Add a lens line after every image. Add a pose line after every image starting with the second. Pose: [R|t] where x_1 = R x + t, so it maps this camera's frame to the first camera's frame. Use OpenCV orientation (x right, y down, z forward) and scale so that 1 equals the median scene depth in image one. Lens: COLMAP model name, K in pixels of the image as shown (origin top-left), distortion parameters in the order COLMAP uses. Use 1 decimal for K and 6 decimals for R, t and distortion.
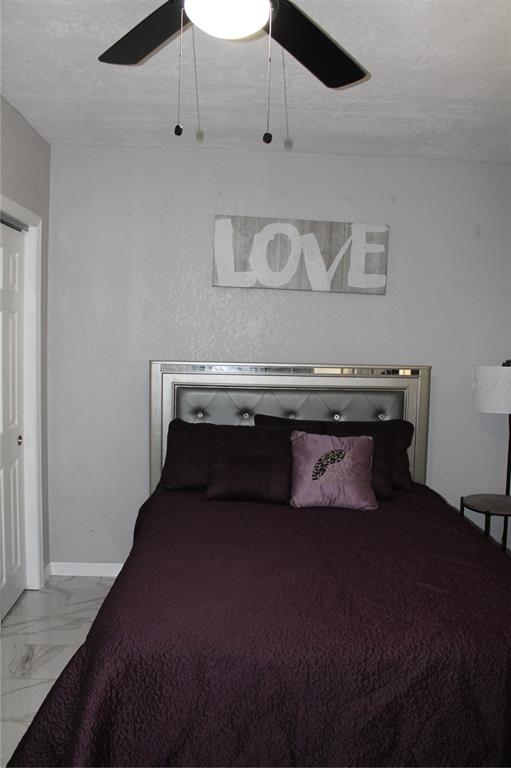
lens RADIAL K [[650.1, 0, 255.5], [0, 650.1, 384.0], [0, 0, 1]] dist [-0.159827, 0.135833]
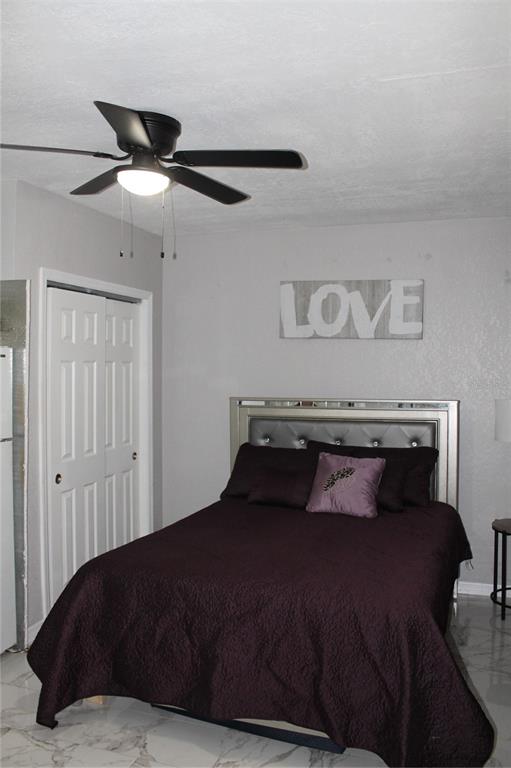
lens RADIAL K [[650.1, 0, 255.5], [0, 650.1, 384.0], [0, 0, 1]] dist [-0.159827, 0.135833]
pose [[0.934292, -0.014148, -0.356228, 0.337662], [-0.006834, 0.998318, -0.057573, 0.011454], [0.356444, 0.056224, 0.932624, -0.188328]]
